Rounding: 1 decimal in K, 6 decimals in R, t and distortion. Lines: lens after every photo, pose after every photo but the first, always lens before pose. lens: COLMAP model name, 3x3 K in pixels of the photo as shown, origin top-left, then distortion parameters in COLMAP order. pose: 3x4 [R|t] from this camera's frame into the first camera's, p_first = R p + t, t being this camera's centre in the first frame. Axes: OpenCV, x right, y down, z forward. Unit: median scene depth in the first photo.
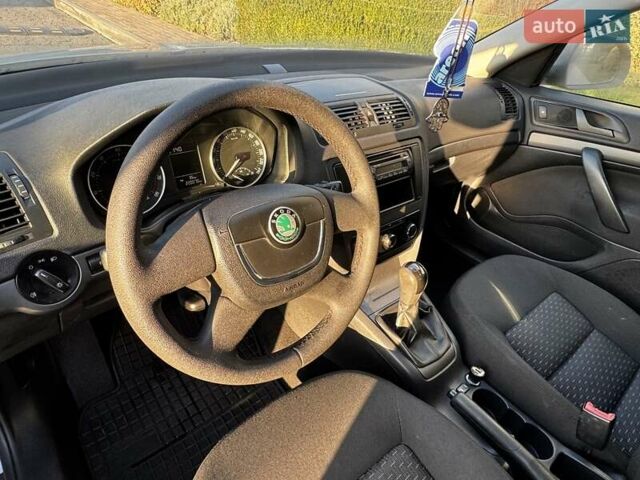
lens RADIAL K [[397.8, 0, 320.0], [0, 397.8, 240.0], [0, 0, 1]] dist [-0.002201, 0.000550]
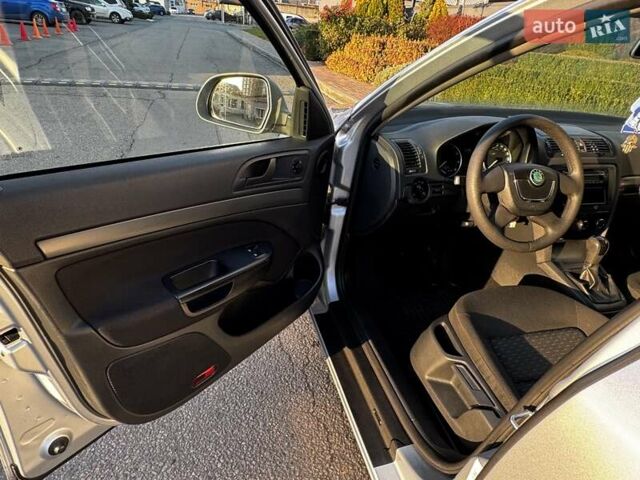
lens RADIAL K [[397.8, 0, 320.0], [0, 397.8, 240.0], [0, 0, 1]] dist [-0.002201, 0.000550]
pose [[0.911241, 0.165059, -0.377352, -0.167374], [-0.216655, 0.971283, -0.098332, 0.440269], [0.350286, 0.171359, 0.920834, -0.790028]]
